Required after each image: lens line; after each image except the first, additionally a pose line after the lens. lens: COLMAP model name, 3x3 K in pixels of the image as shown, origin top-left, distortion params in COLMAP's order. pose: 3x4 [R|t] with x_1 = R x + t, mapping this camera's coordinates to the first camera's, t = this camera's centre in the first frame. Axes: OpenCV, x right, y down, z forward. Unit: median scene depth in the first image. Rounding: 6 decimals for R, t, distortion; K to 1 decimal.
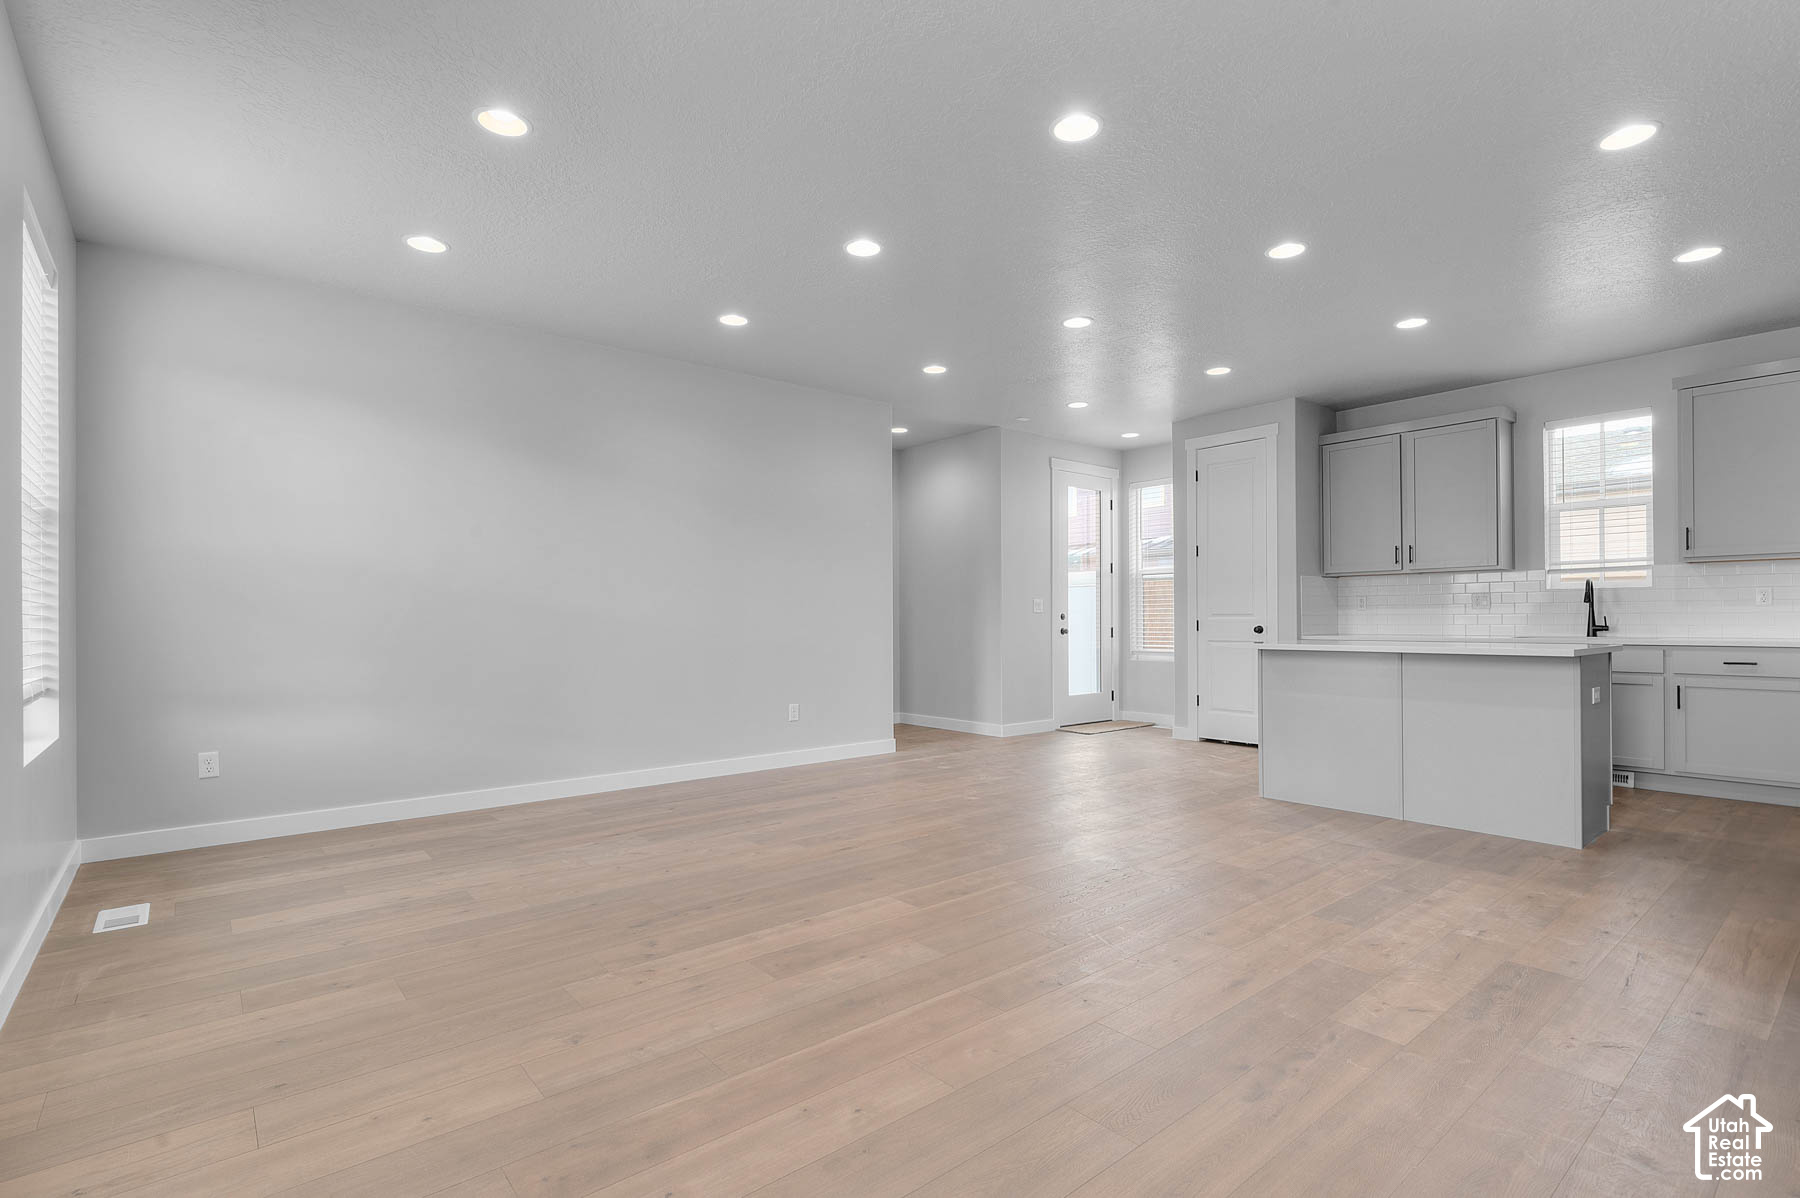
lens RADIAL K [[852.0, 0, 910.6], [0, 852.0, 605.1], [0, 0, 1]] dist [-0.000996, -0.000391]
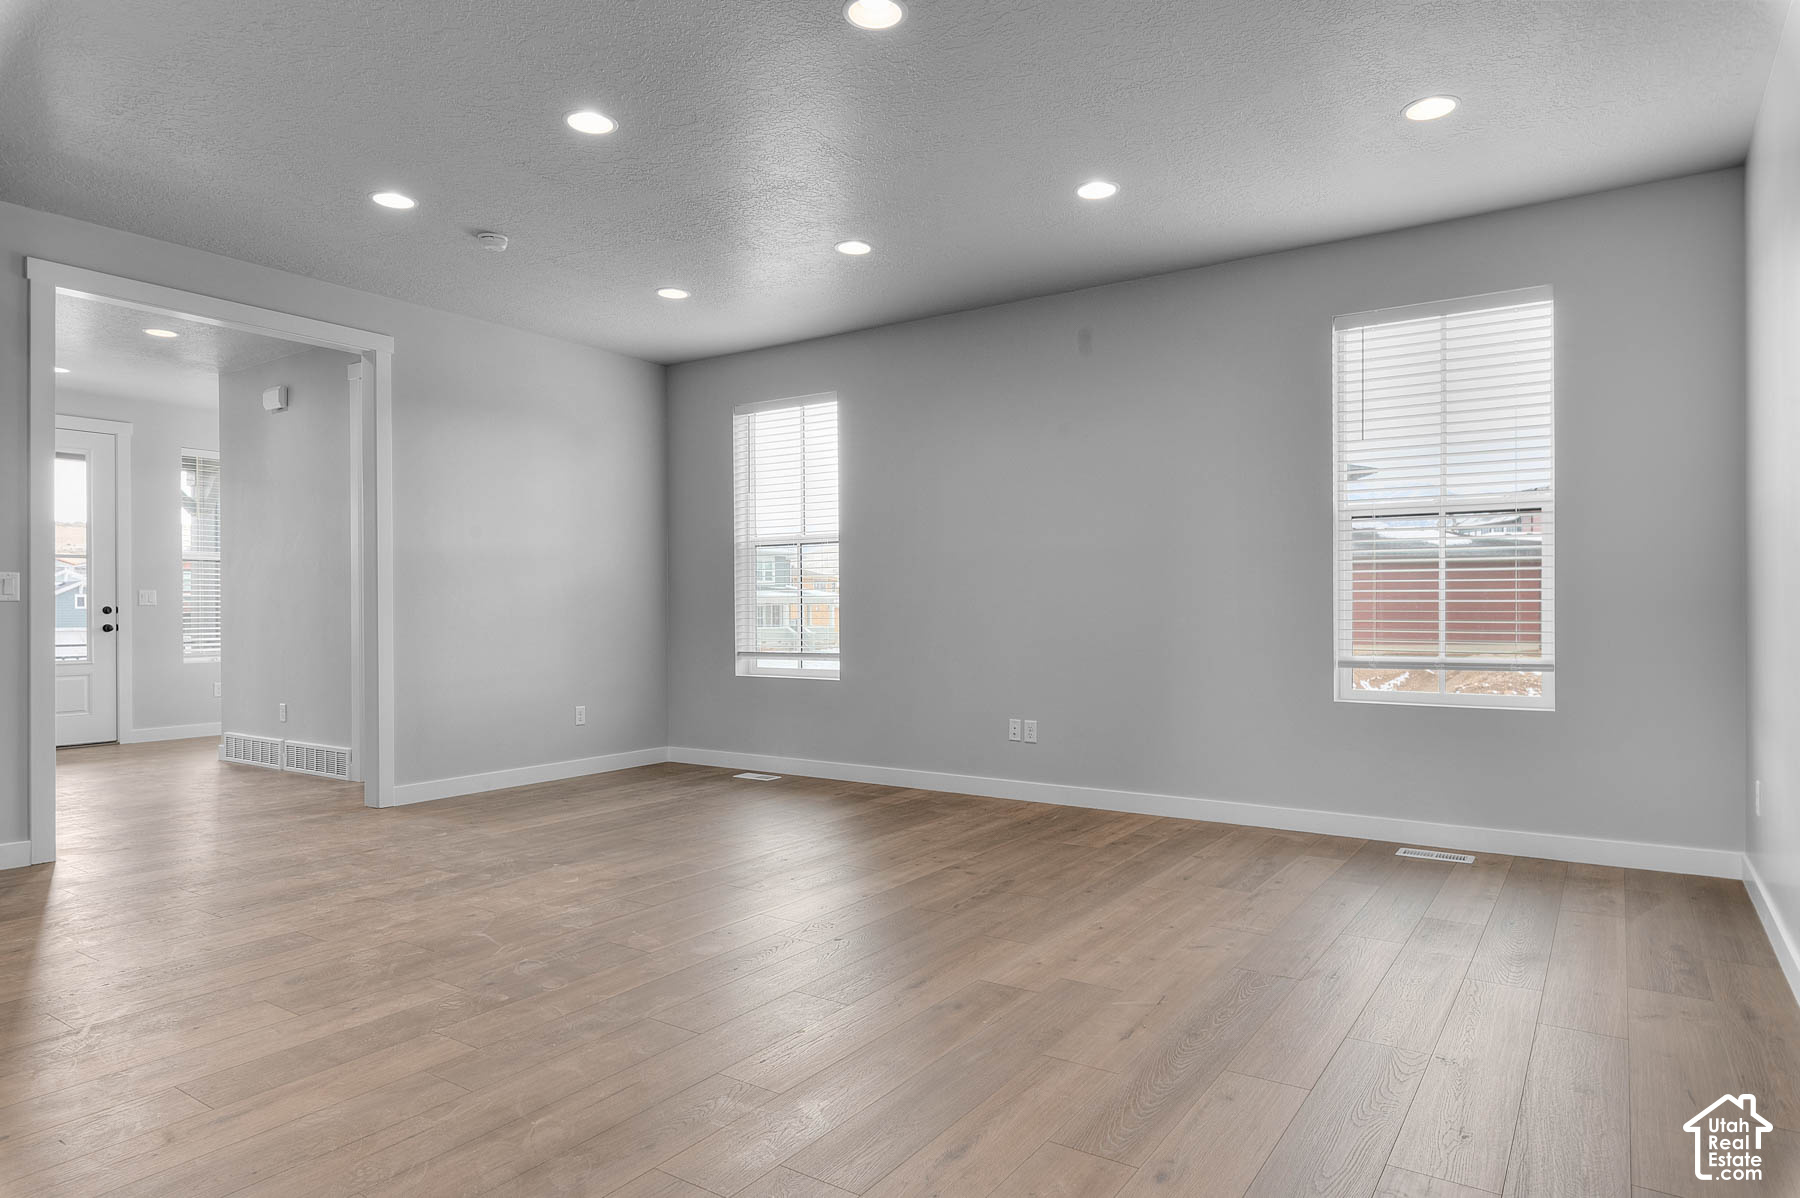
lens RADIAL K [[1046.1, 0, 914.4], [0, 1046.1, 603.9], [0, 0, 1]] dist [-0.003923, 0.000062]
pose [[-0.960007, 0.008610, -0.279843, 0.150001], [0.014216, 0.999737, -0.018008, 0.029370], [0.279615, -0.021266, -0.959877, 1.925041]]
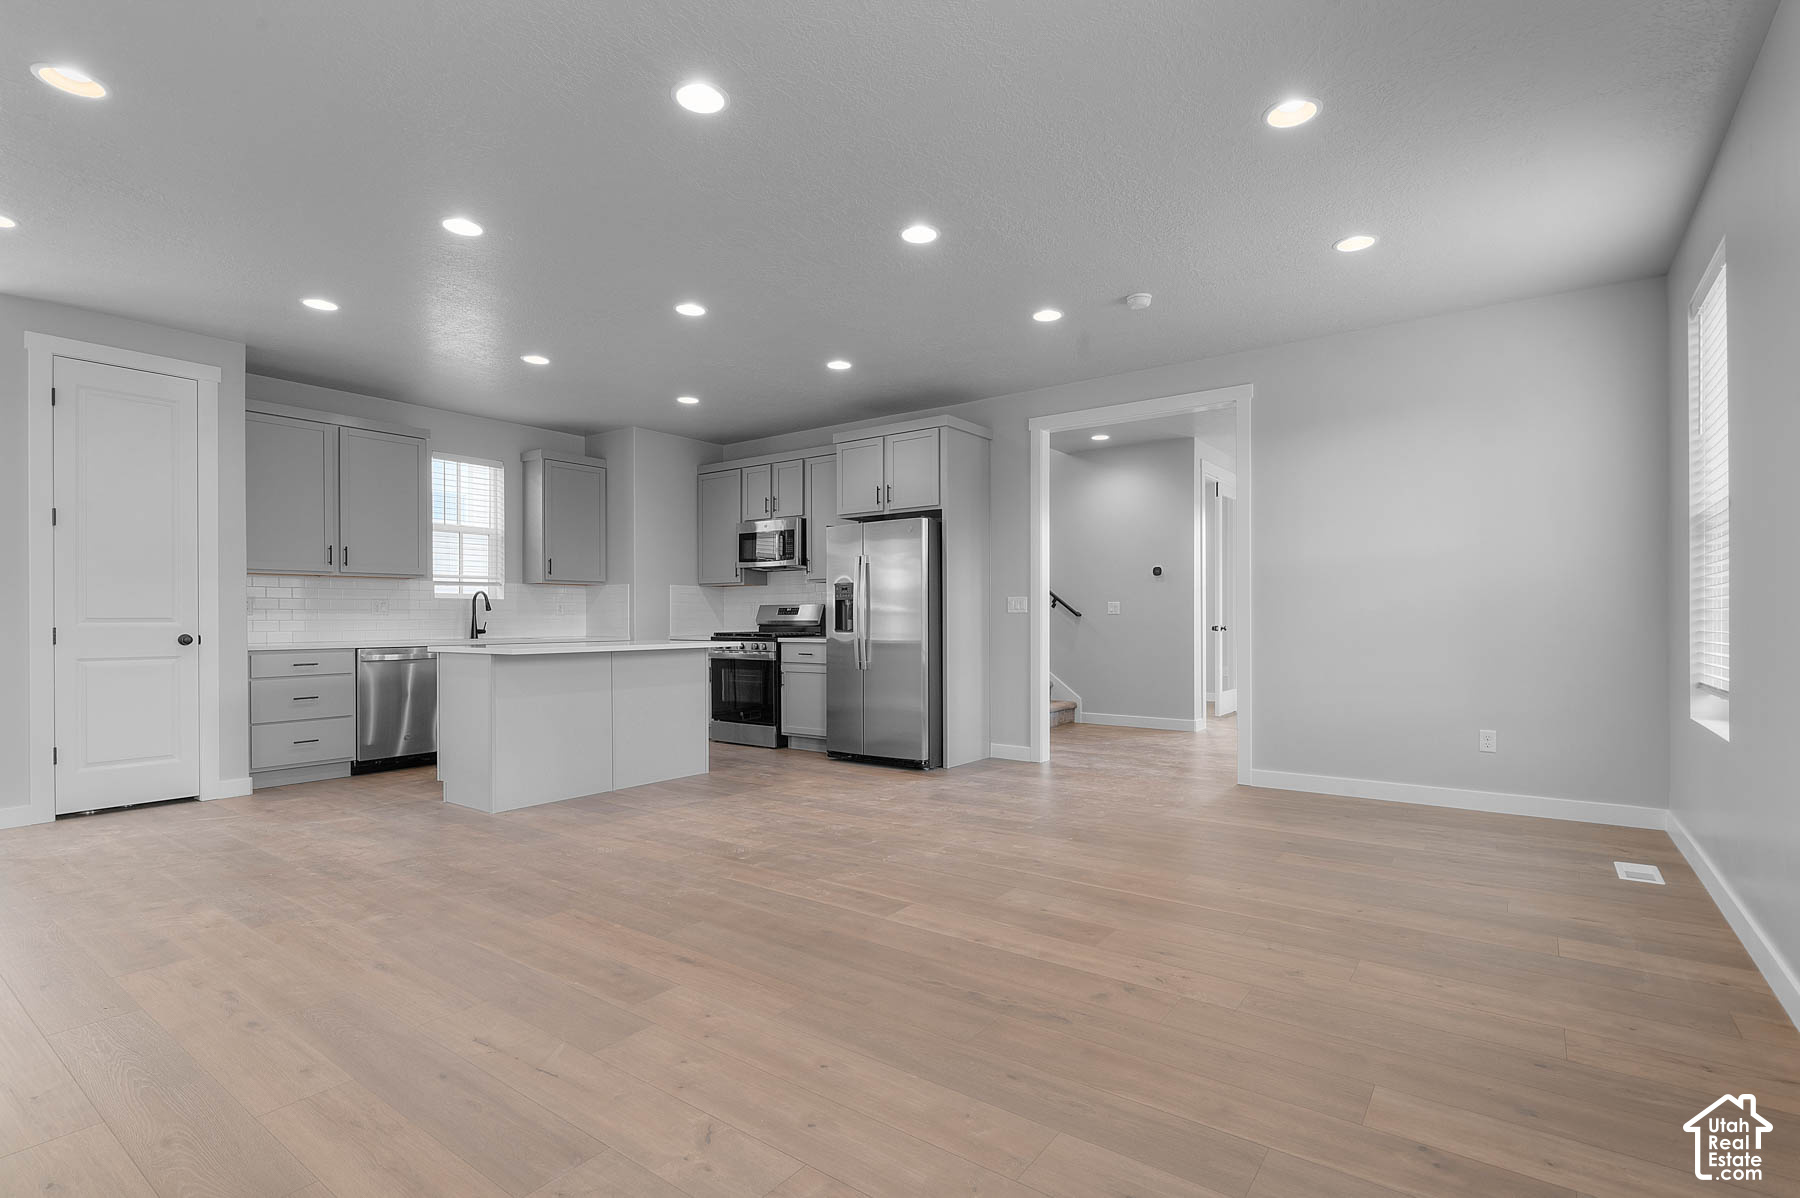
lens RADIAL K [[852.0, 0, 917.4], [0, 852.0, 615.3], [0, 0, 1]] dist [-0.000996, -0.000391]
pose [[-0.245668, 0.011637, 0.969284, -0.866109], [-0.010617, 0.999836, -0.014694, 0.023691], [-0.969296, -0.013901, -0.245504, 1.105482]]
